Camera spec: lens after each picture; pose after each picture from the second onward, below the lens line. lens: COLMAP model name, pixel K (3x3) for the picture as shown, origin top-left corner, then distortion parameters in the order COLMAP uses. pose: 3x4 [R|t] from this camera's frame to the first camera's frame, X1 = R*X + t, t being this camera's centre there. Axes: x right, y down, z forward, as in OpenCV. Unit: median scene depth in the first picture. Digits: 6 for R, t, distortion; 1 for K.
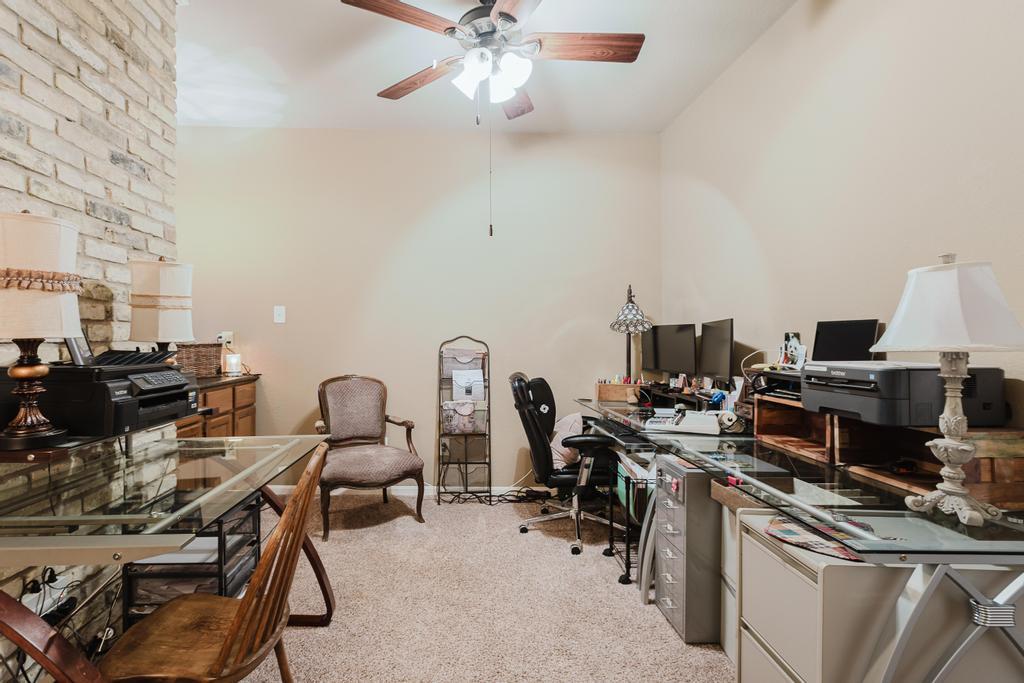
lens RADIAL K [[464.3, 0, 513.4], [0, 464.3, 342.4], [0, 0, 1]] dist [0.003531, -0.001468]
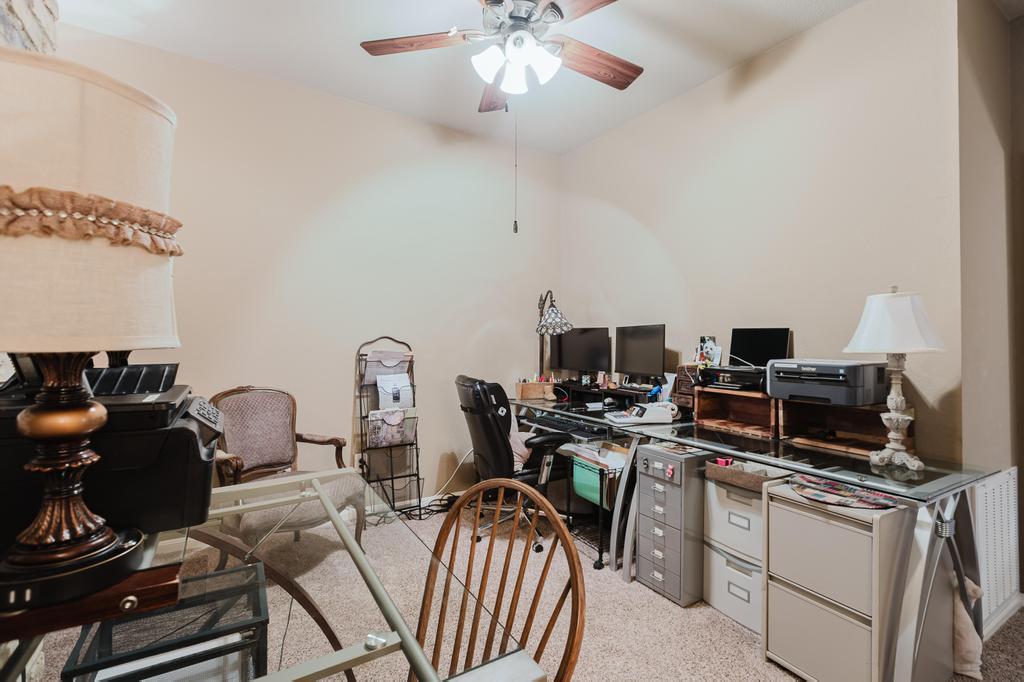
lens RADIAL K [[436.1, 0, 511.7], [0, 436.1, 336.6], [0, 0, 1]] dist [-0.002224, 0.000042]
pose [[0.881575, 0.004936, 0.472018, -0.459620], [-0.000526, 0.999955, -0.009473, -0.009812], [-0.472044, 0.008103, 0.881538, 0.221041]]
